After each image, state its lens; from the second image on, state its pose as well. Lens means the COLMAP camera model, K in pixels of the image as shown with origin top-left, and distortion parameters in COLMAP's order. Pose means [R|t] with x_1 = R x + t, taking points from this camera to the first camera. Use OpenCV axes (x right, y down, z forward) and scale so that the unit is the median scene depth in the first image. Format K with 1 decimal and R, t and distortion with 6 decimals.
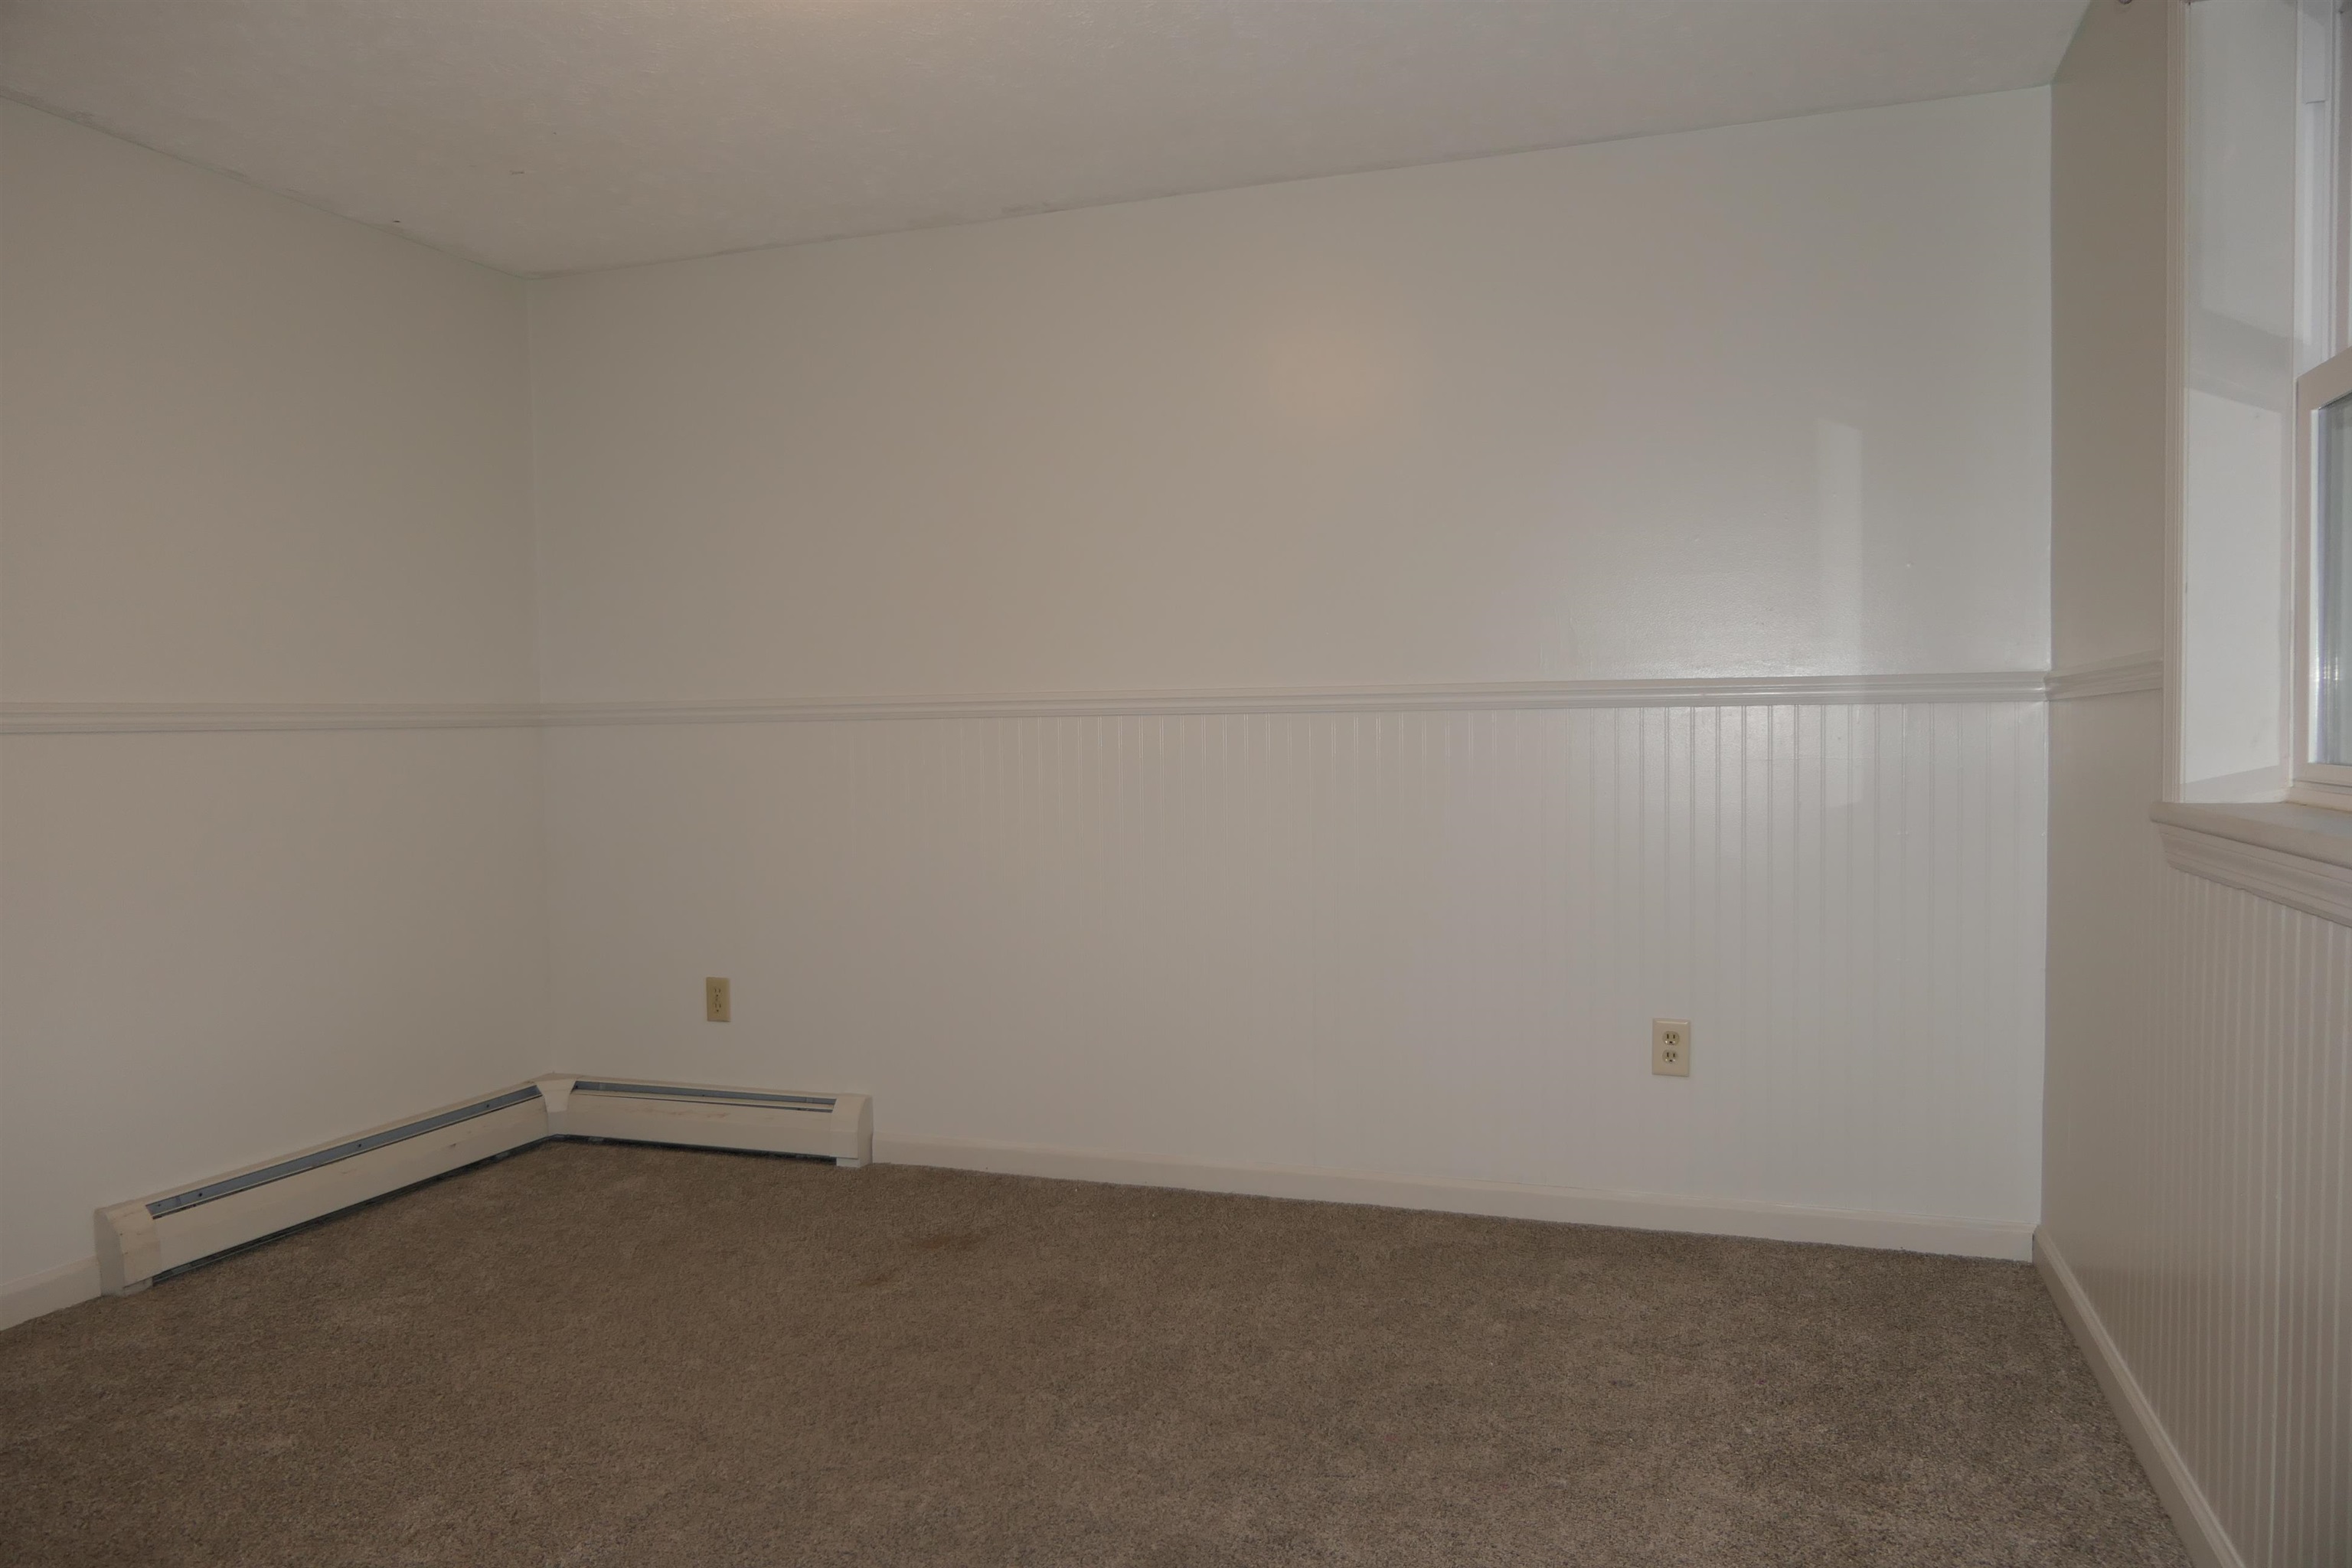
lens RADIAL K [[1631.8, 0, 1169.9], [0, 1631.8, 777.1], [0, 0, 1]] dist [-0.010805, -0.001361]
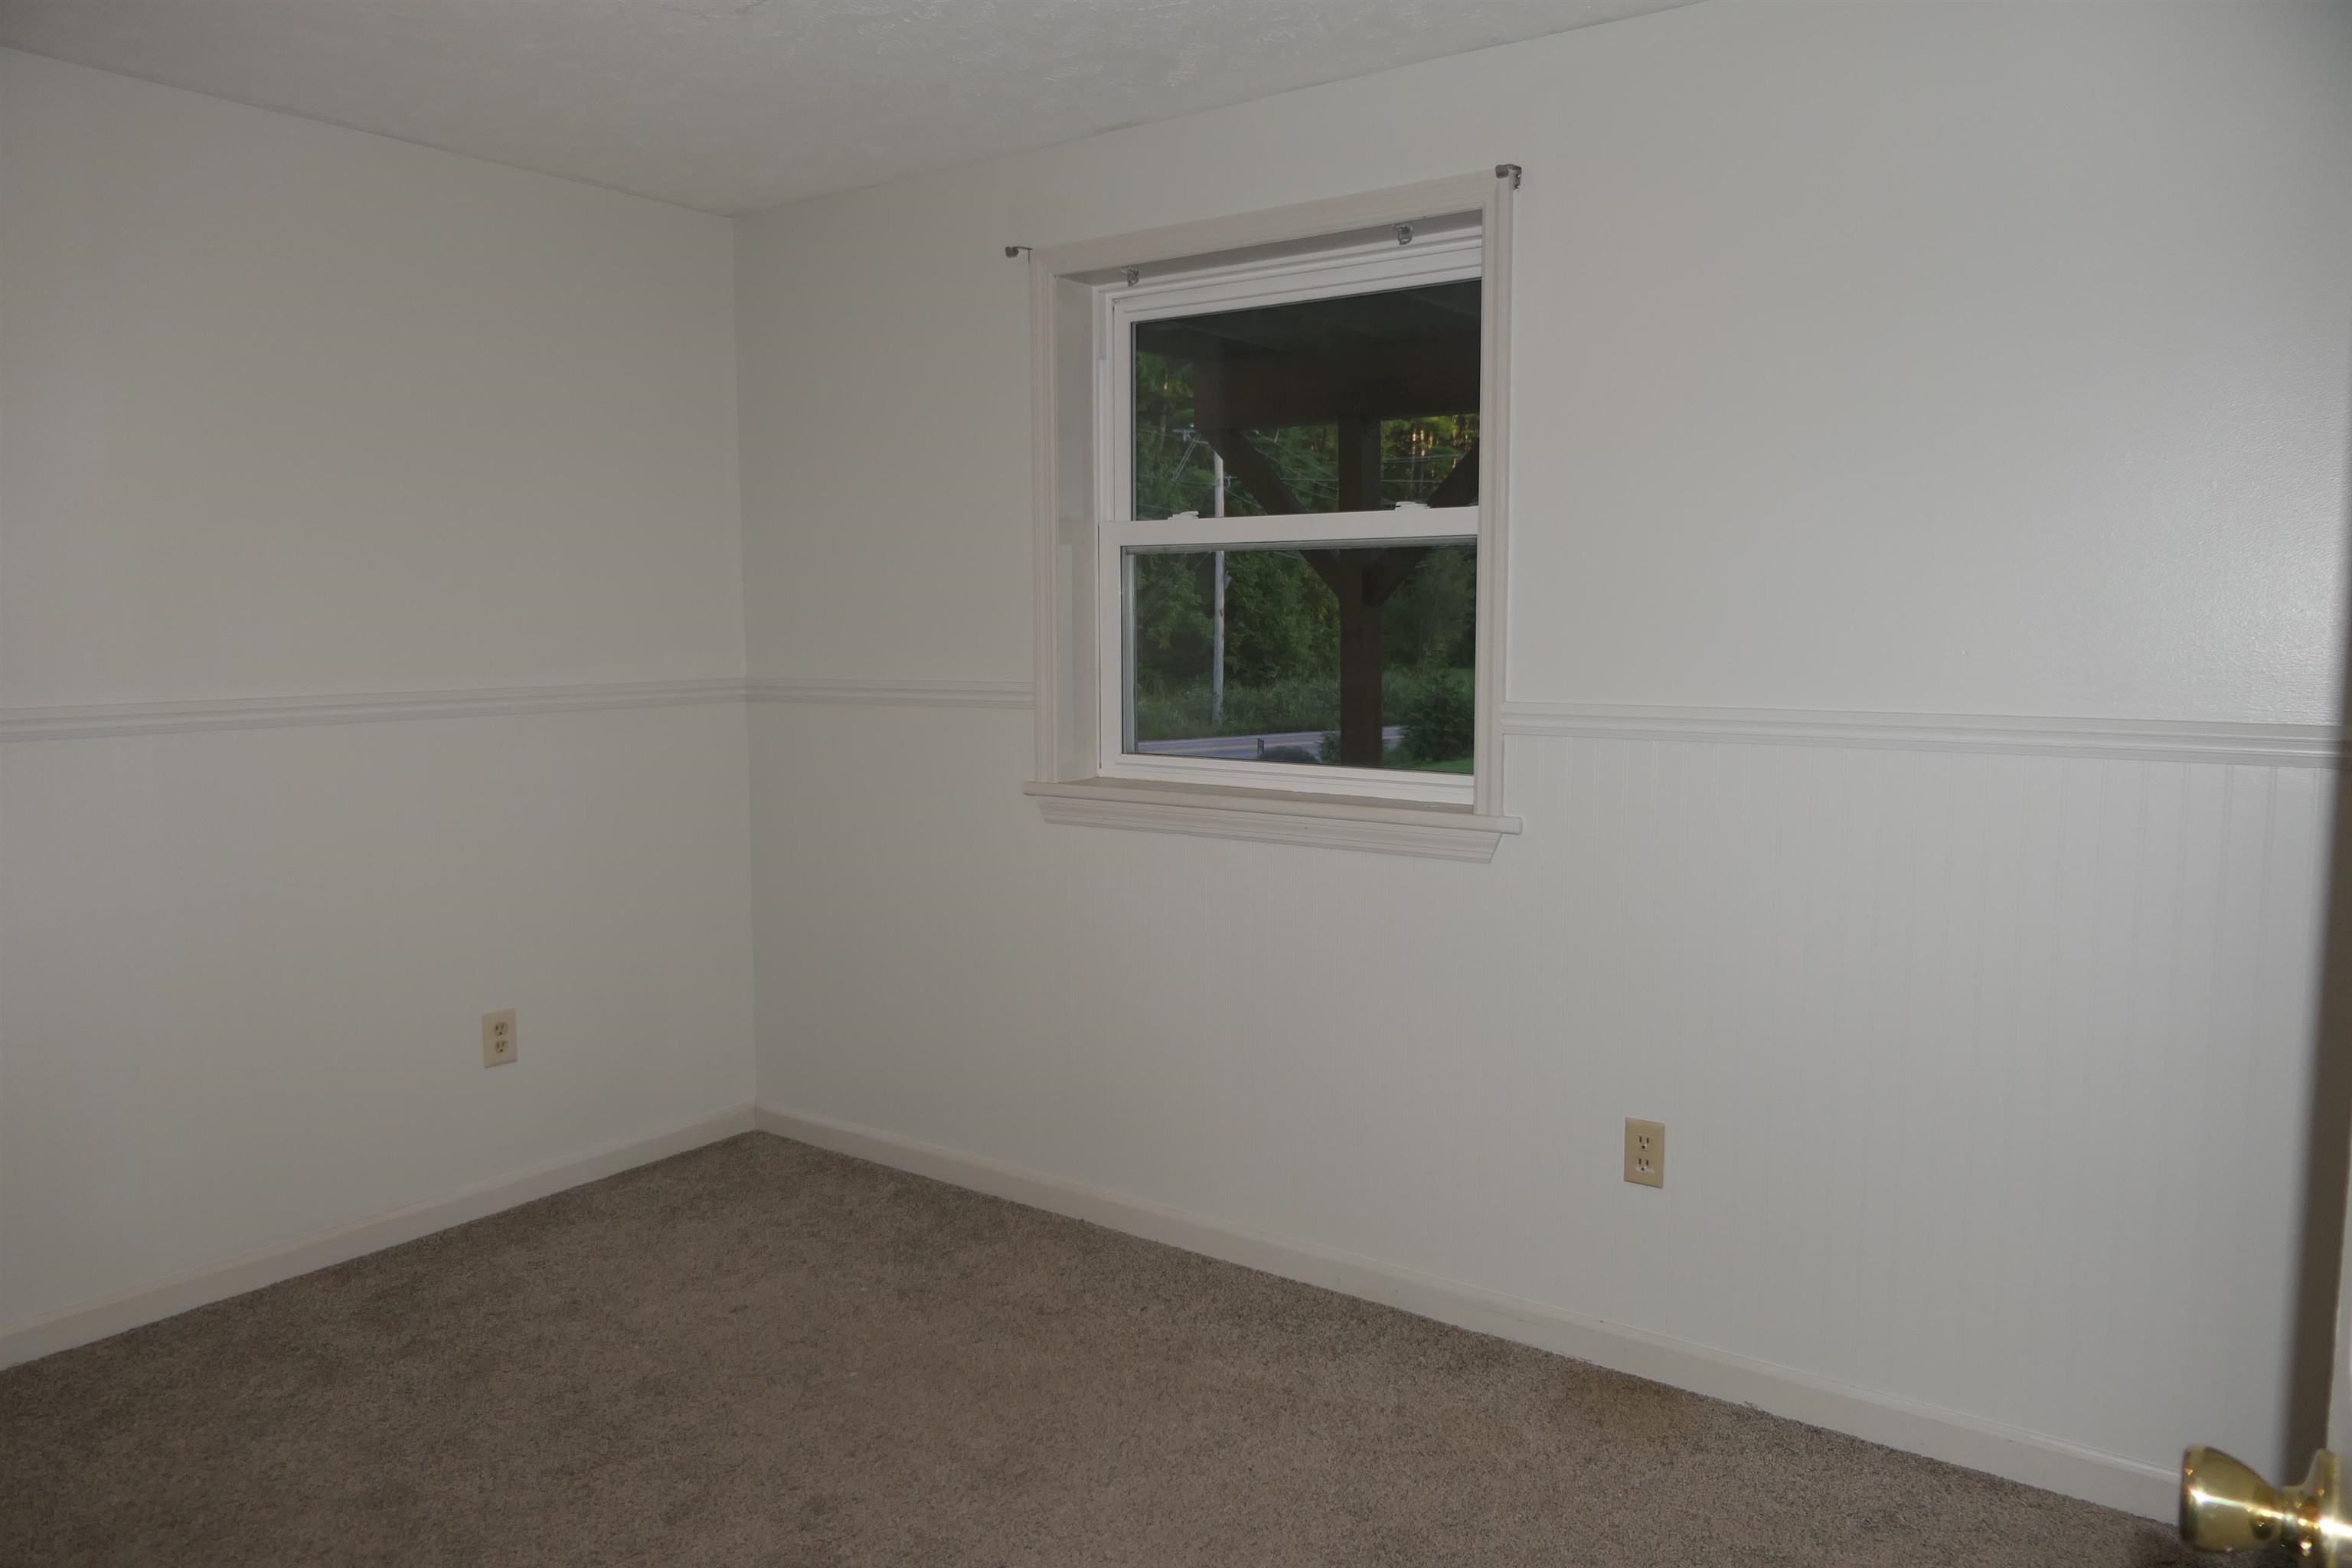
lens RADIAL K [[1631.8, 0, 1167.6], [0, 1631.8, 787.1], [0, 0, 1]] dist [-0.010805, -0.001361]
pose [[0.267813, -0.078265, 0.960287, -0.572786], [0.026541, 0.996916, 0.073849, -0.061053], [-0.963105, 0.005709, 0.269065, 0.304193]]
